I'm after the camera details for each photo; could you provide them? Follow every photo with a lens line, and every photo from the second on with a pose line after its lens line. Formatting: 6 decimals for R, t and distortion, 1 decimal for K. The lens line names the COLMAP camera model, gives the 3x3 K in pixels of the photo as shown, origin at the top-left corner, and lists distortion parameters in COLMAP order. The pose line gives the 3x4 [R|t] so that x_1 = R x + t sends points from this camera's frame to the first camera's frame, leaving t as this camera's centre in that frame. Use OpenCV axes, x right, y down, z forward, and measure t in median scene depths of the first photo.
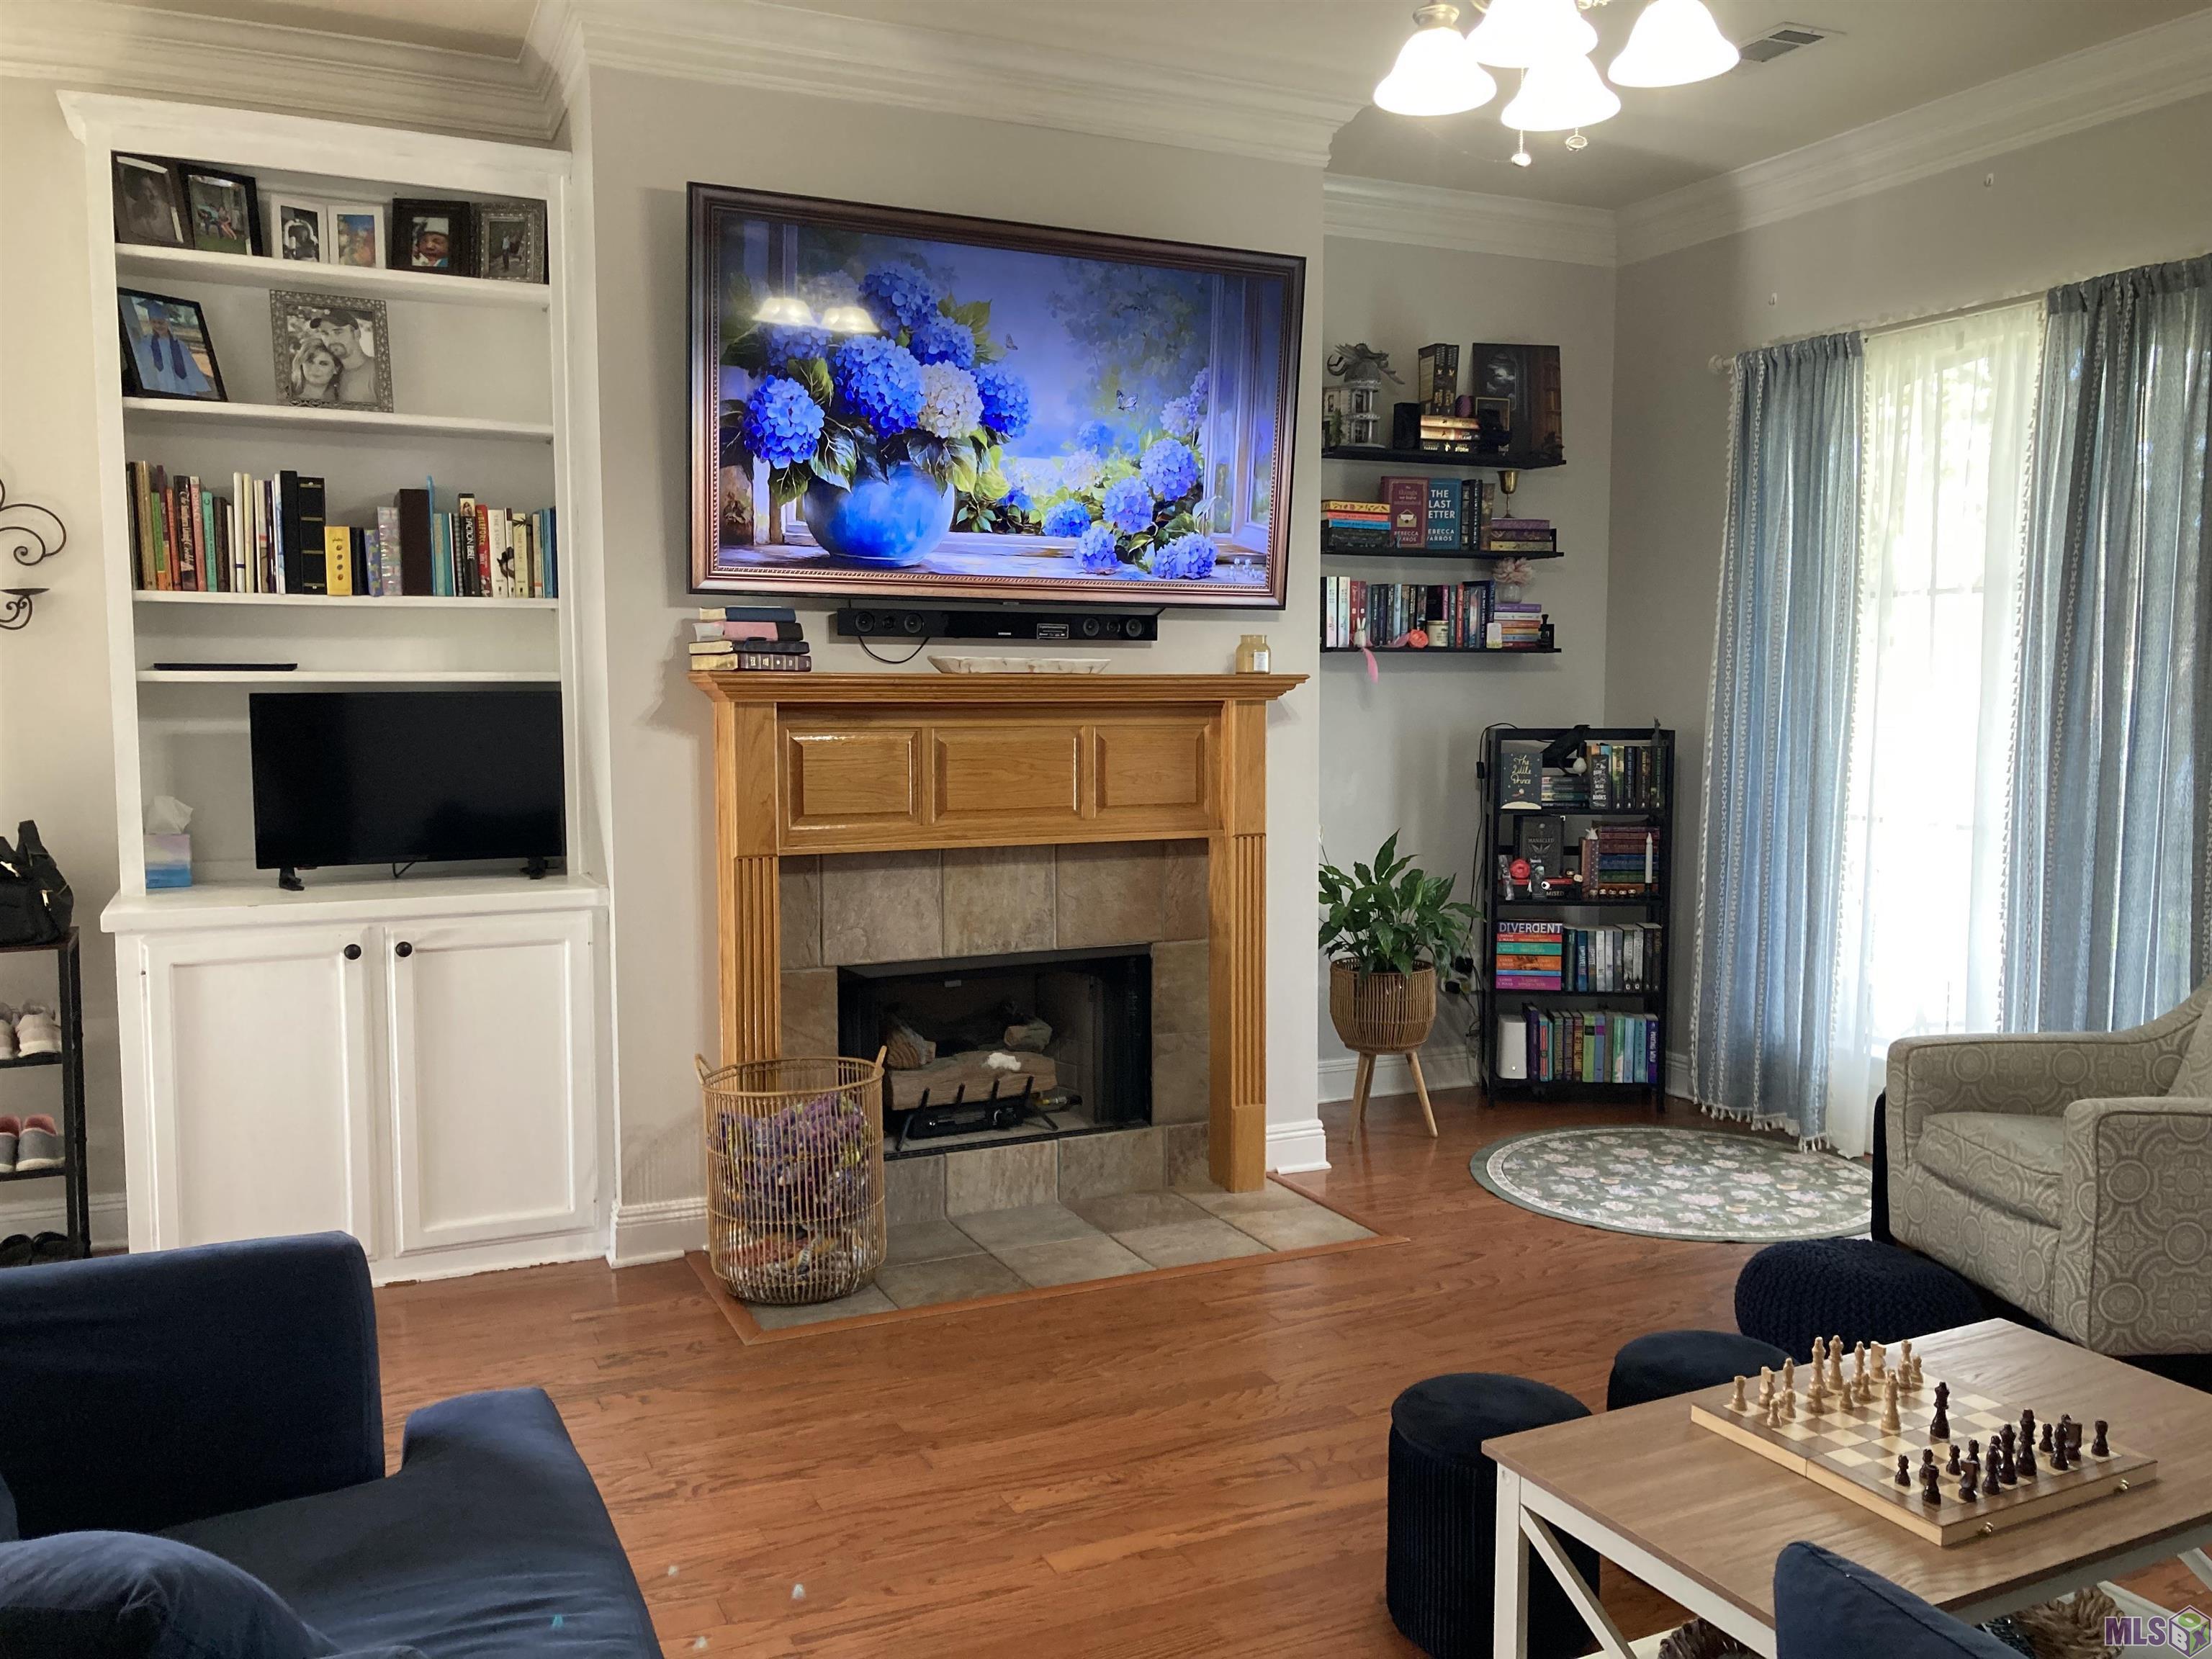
lens RADIAL K [[1803.6, 0, 1099.0], [0, 1803.6, 833.9], [0, 0, 1]] dist [0.058961, -0.095384]
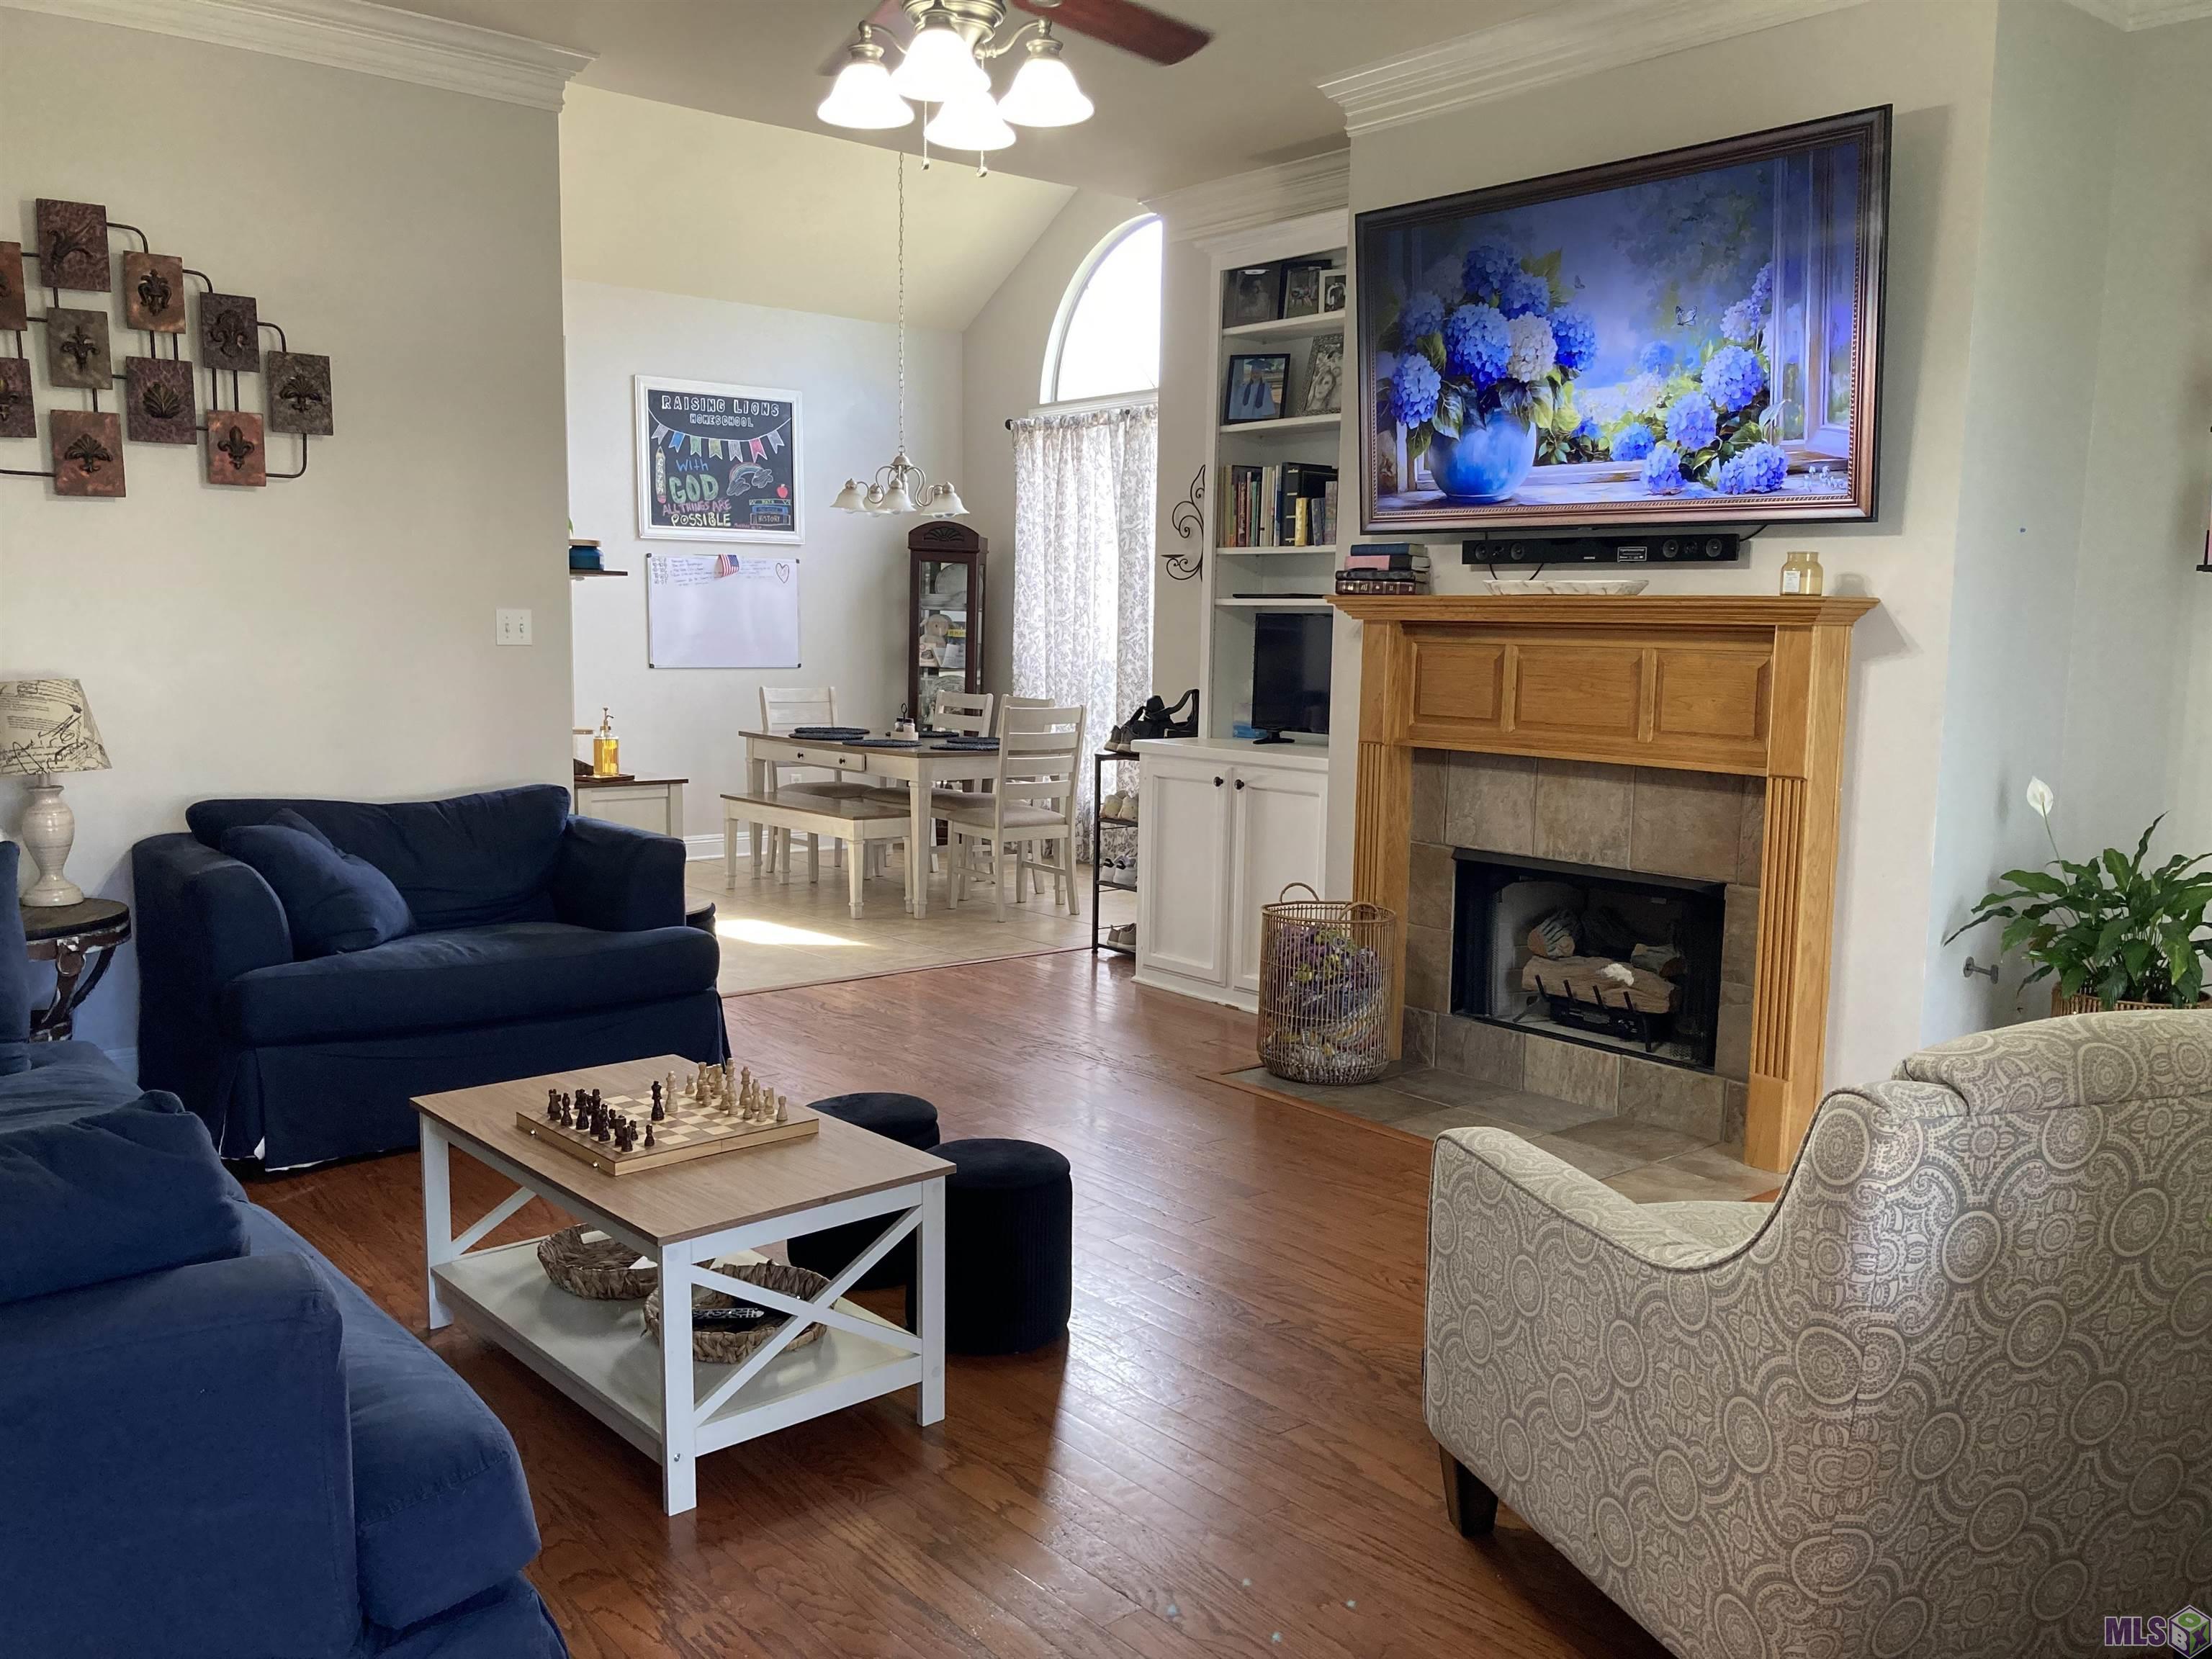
lens RADIAL K [[1803.6, 0, 1039.7], [0, 1803.6, 846.8], [0, 0, 1]] dist [0.058961, -0.095384]
pose [[0.231578, 0.126382, -0.964572, 0.921768], [-0.103304, 0.989114, 0.104796, -0.022232], [0.967316, 0.075375, 0.242113, 0.447207]]
